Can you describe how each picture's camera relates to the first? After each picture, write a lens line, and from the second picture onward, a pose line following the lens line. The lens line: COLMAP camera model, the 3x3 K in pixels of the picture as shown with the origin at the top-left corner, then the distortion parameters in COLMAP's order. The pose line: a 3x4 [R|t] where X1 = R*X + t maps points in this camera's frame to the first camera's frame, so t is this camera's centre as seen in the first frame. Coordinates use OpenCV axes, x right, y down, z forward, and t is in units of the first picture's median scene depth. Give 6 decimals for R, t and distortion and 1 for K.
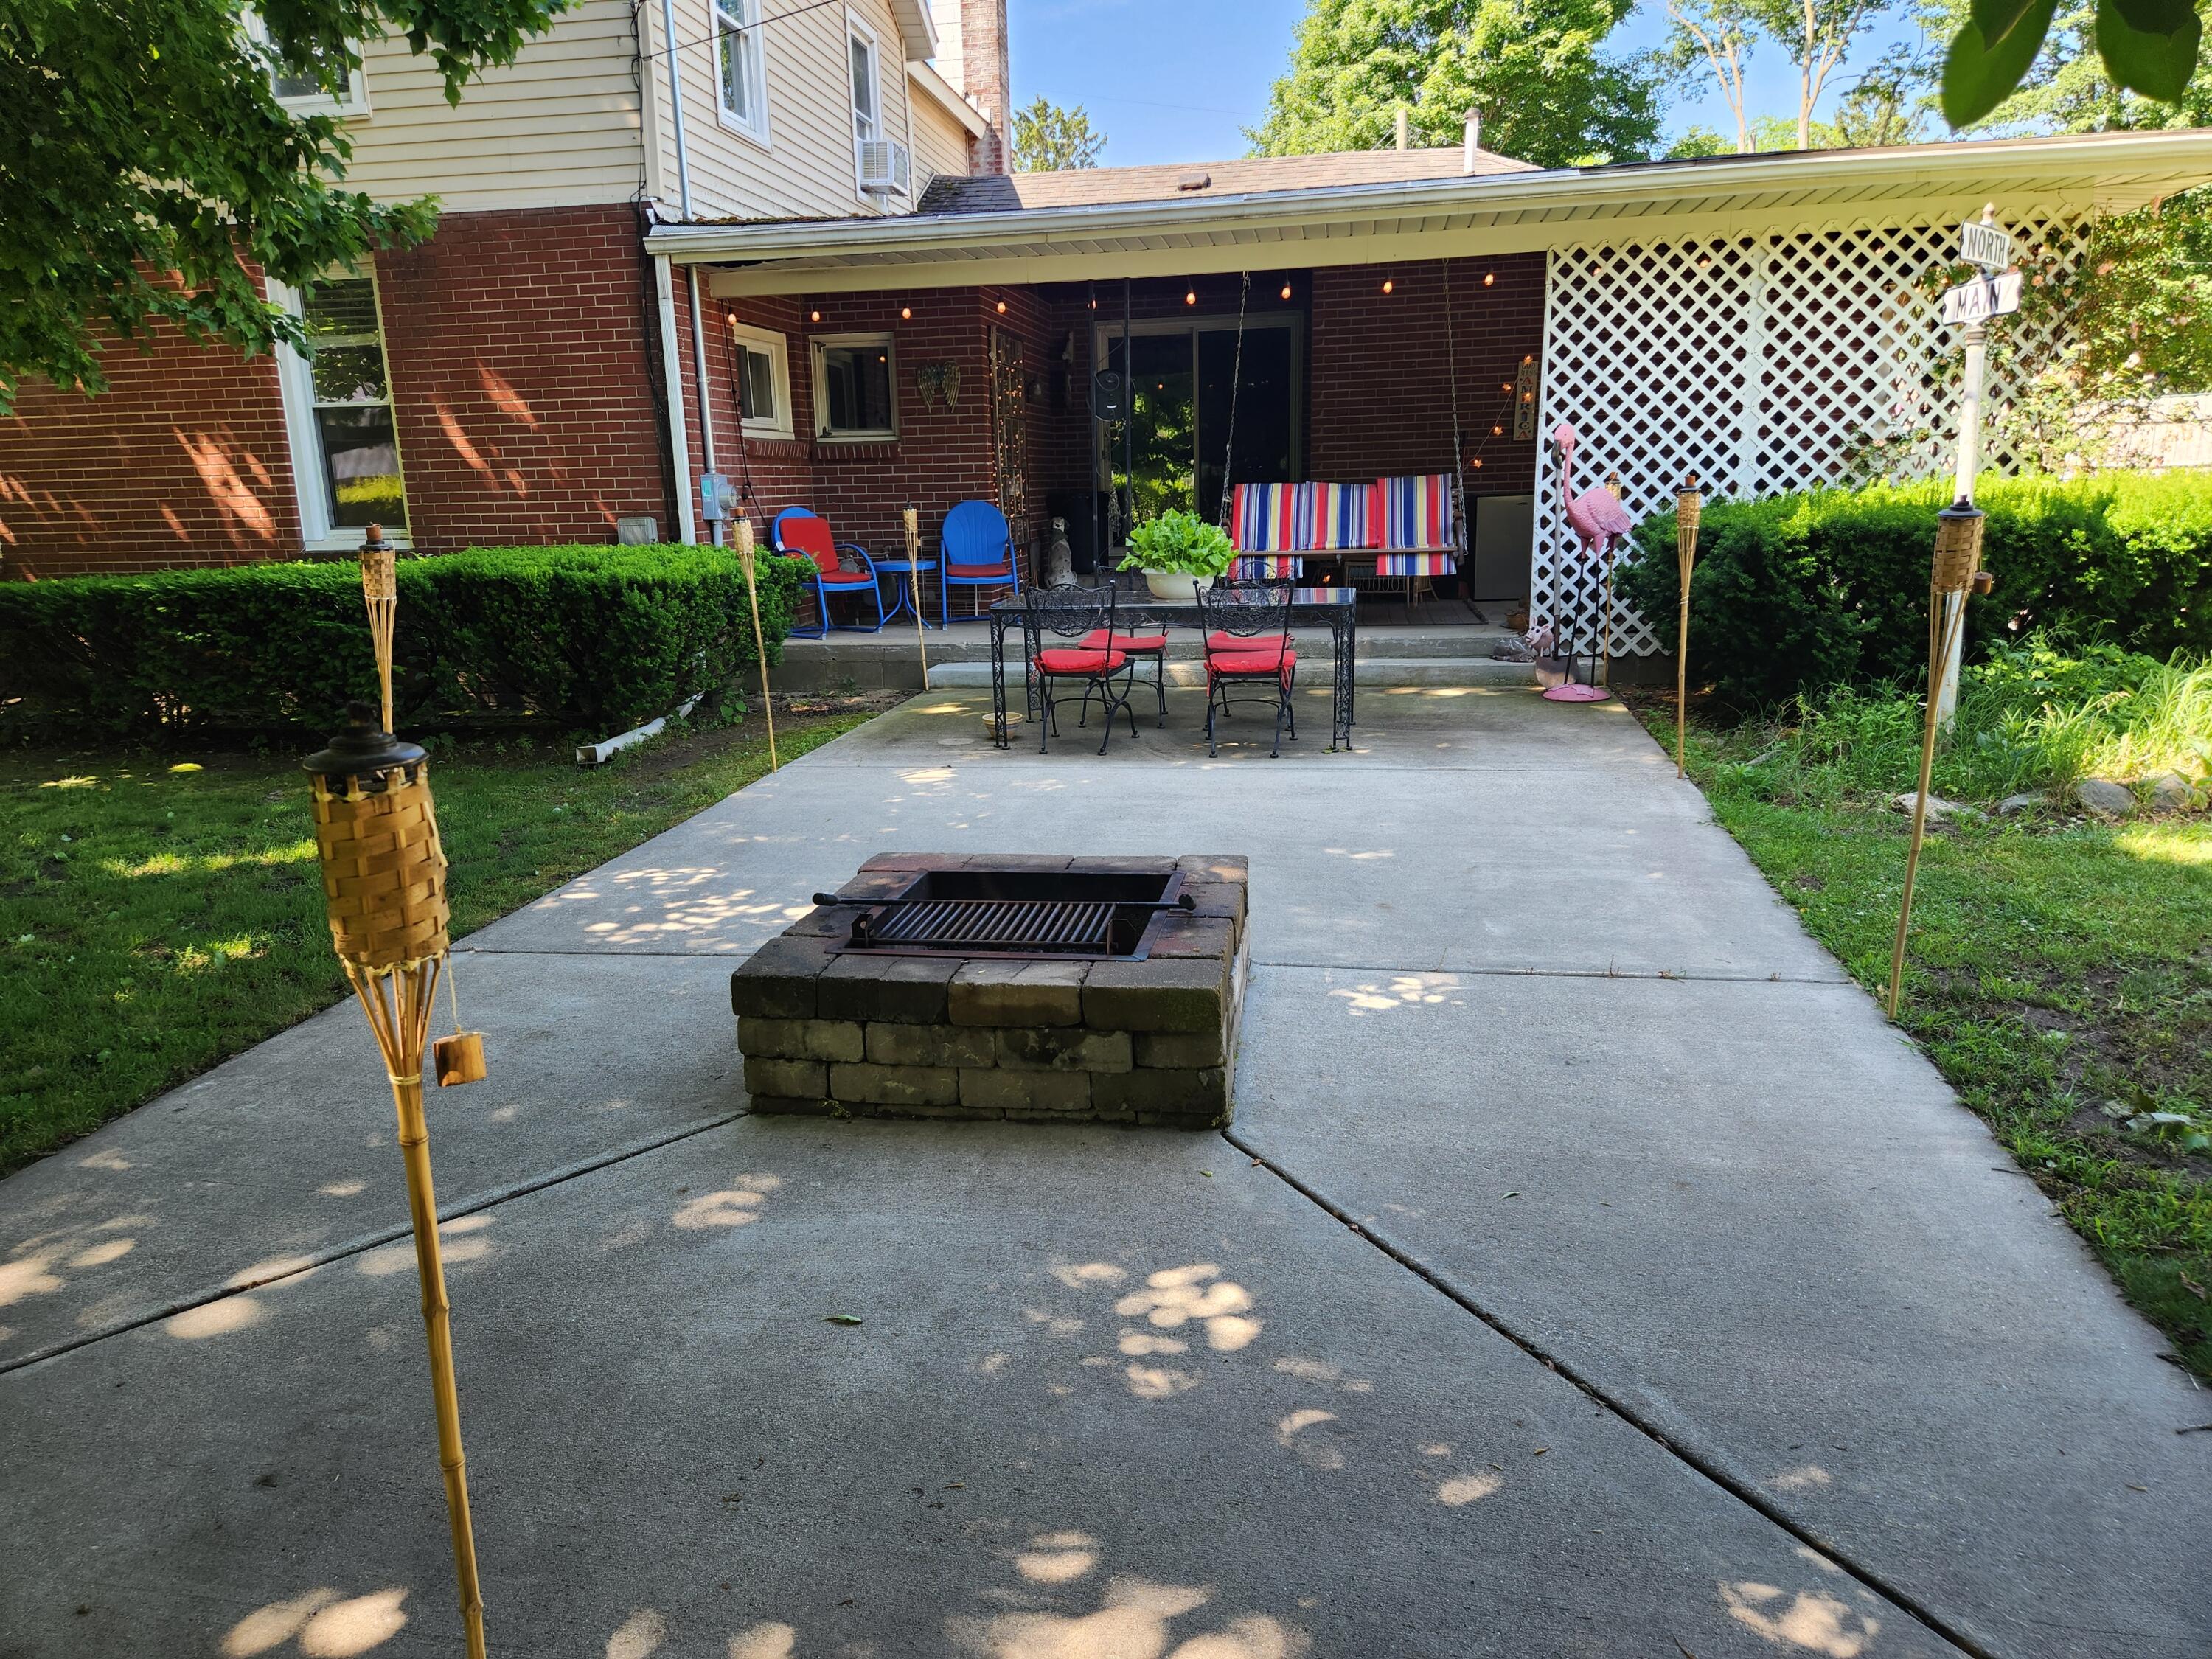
lens RADIAL K [[1479.6, 0, 1084.7], [0, 1479.6, 817.0], [0, 0, 1]] dist [0.073770, -0.058609]
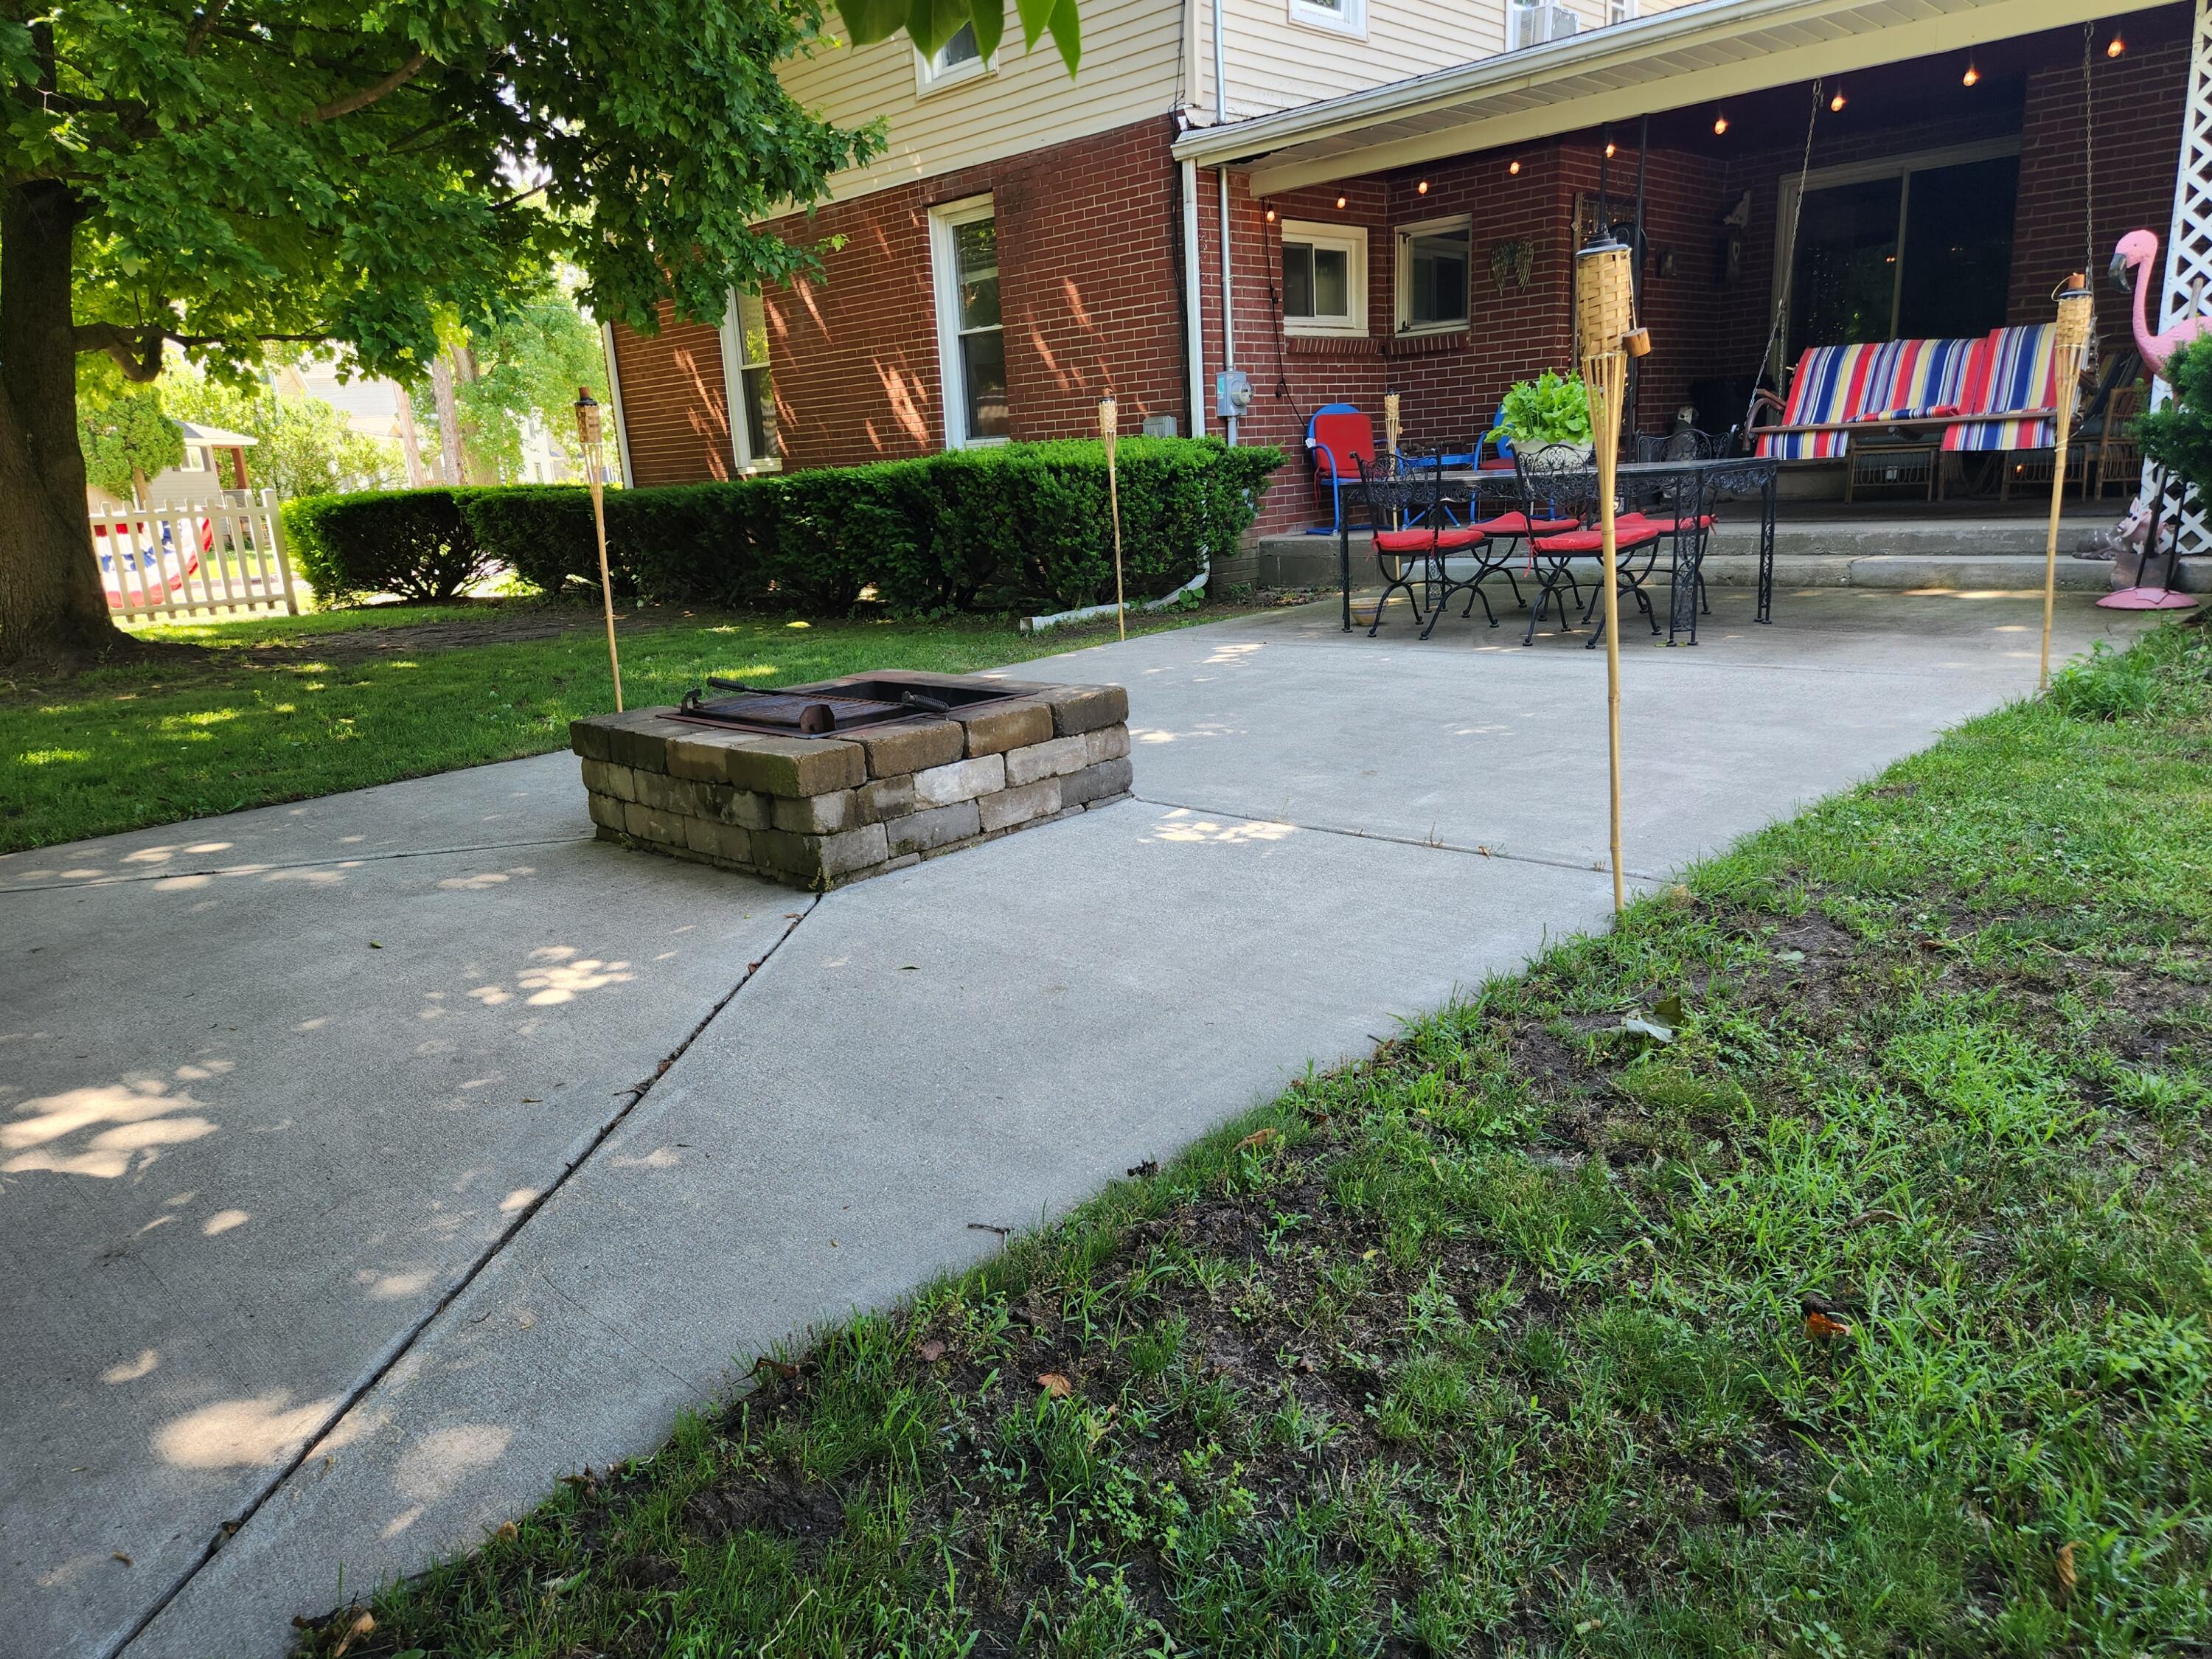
lens RADIAL K [[1479.6, 0, 1110.5], [0, 1479.6, 856.2], [0, 0, 1]] dist [0.073770, -0.058609]
pose [[0.828938, 0.126128, -0.544934, 0.303300], [-0.092380, 0.991737, 0.089016, 0.023314], [0.551659, -0.023448, 0.833740, 0.072382]]
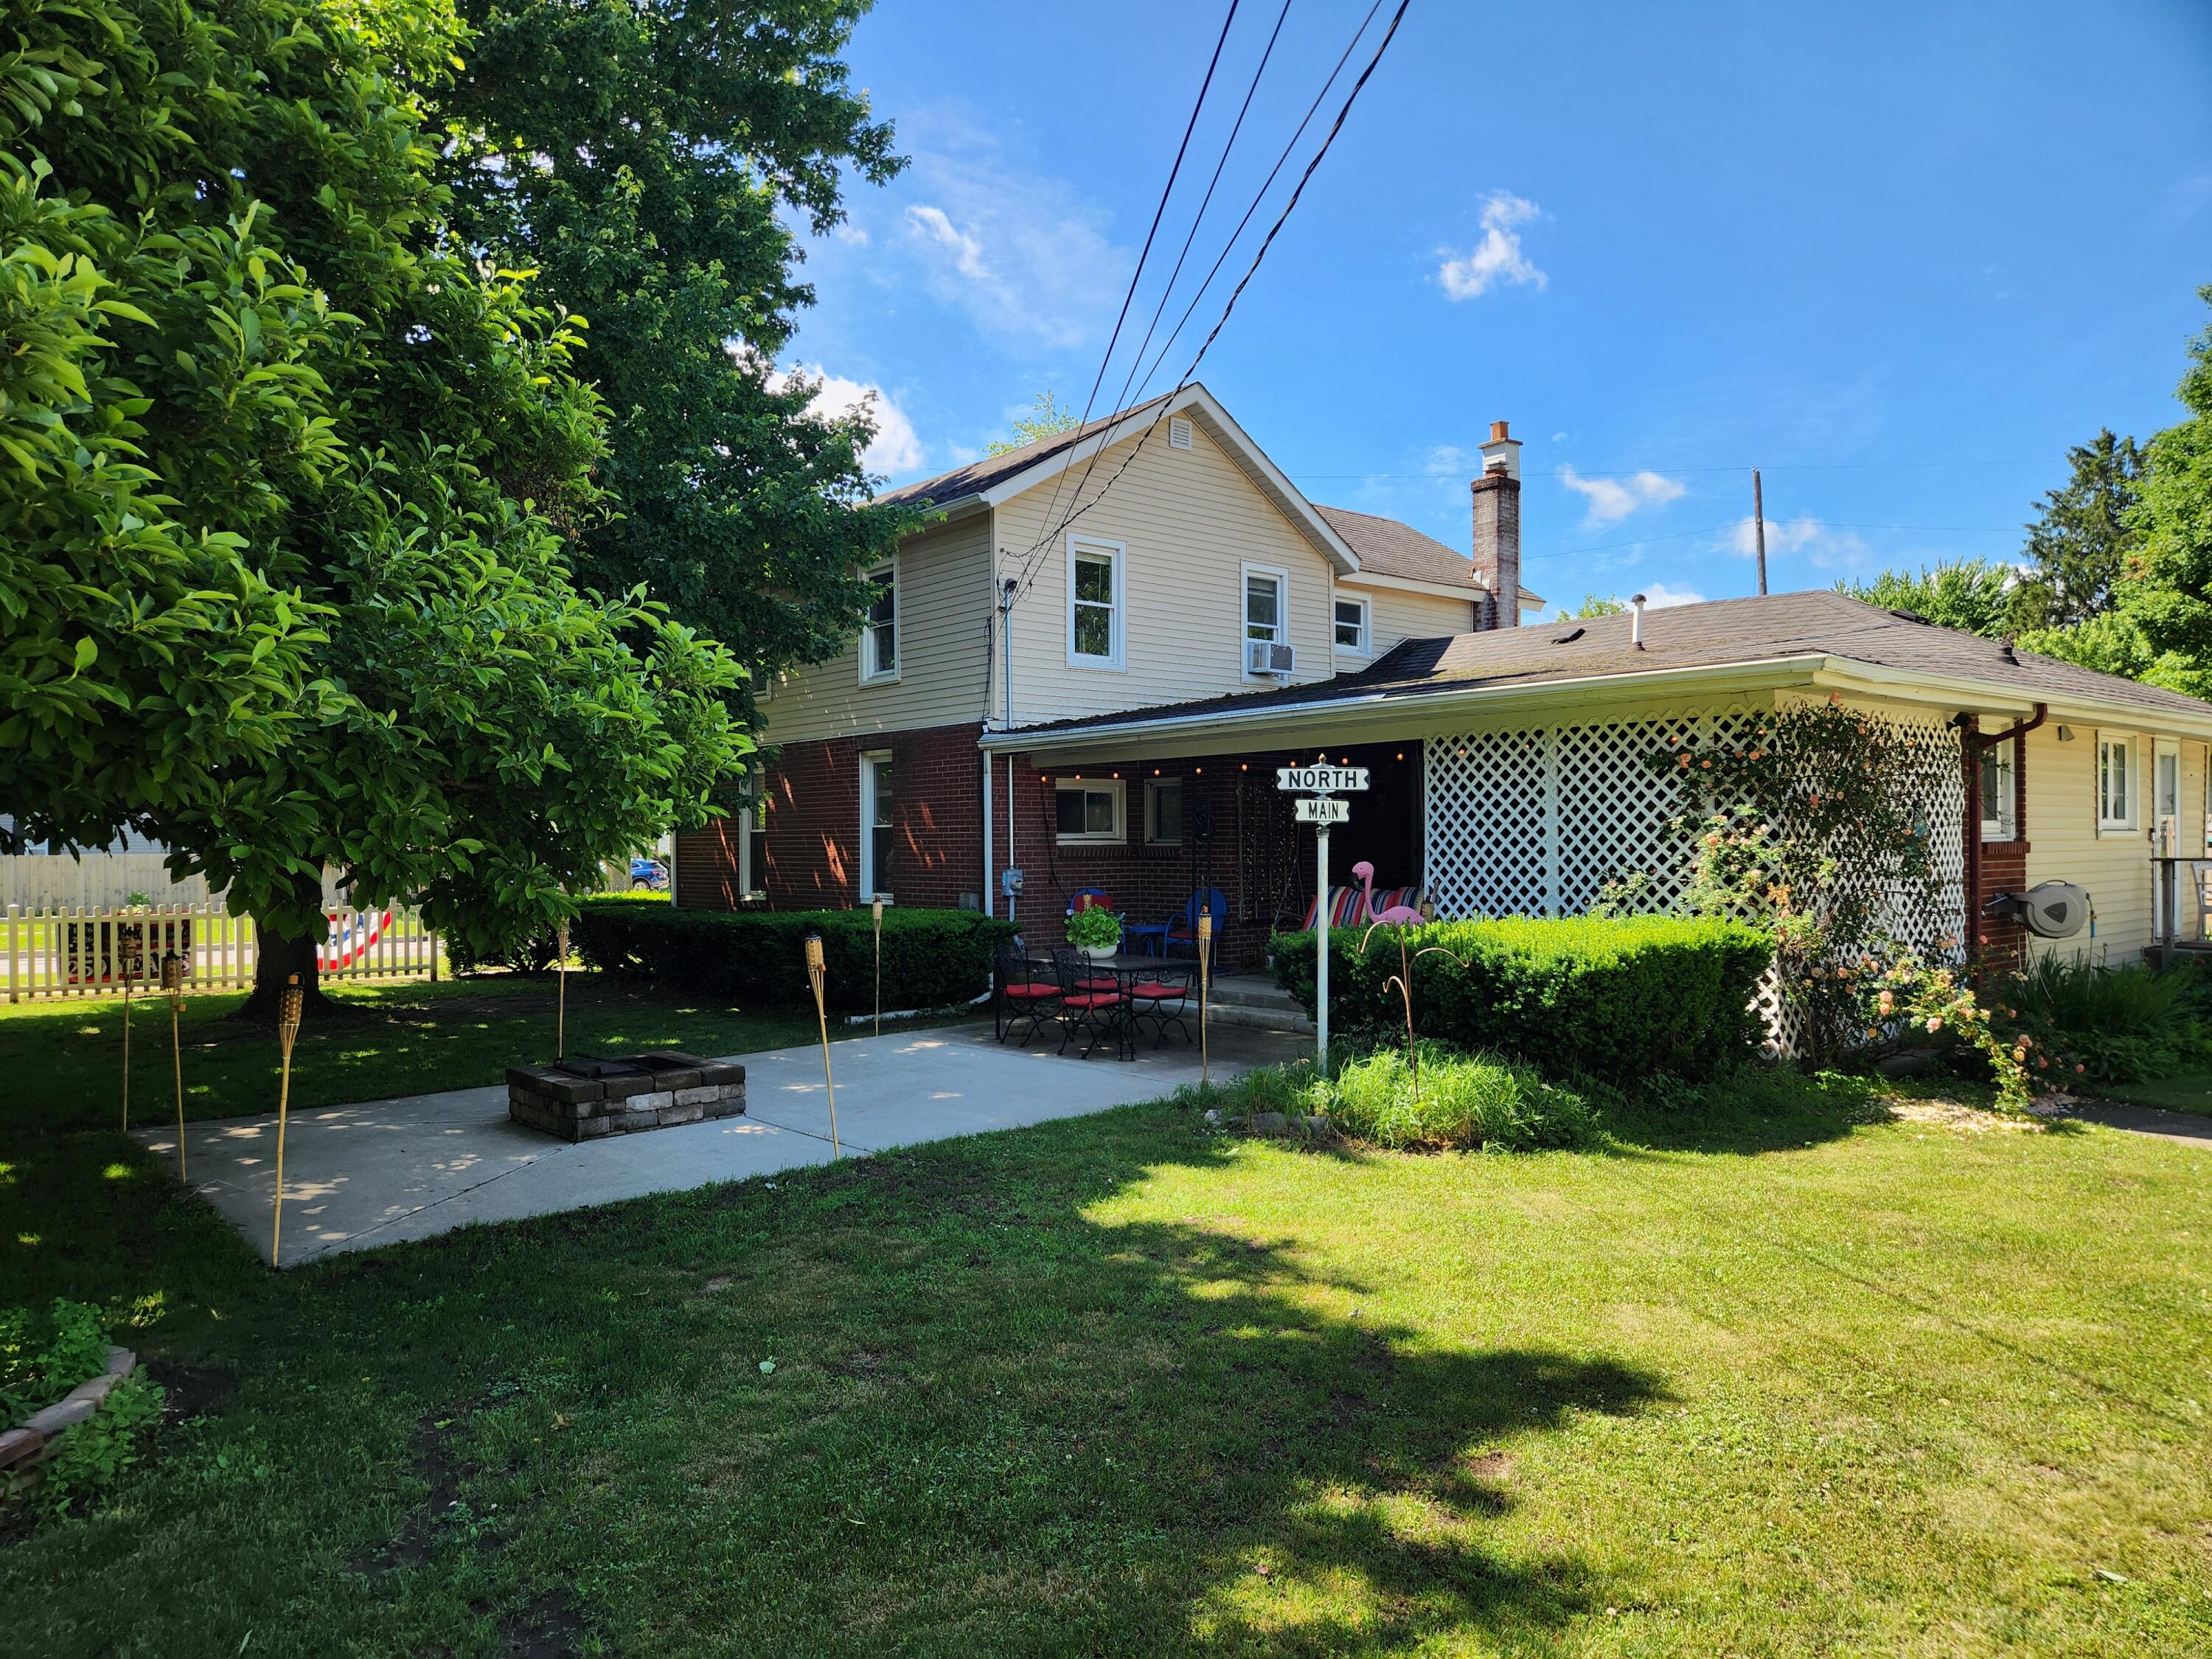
lens RADIAL K [[1479.6, 0, 1085.7], [0, 1479.6, 847.0], [0, 0, 1]] dist [0.073770, -0.058609]
pose [[0.768214, 0.024128, -0.639739, 0.904092], [-0.153988, 0.976915, -0.148068, -0.020876], [0.621398, 0.212260, 0.754195, -0.216234]]
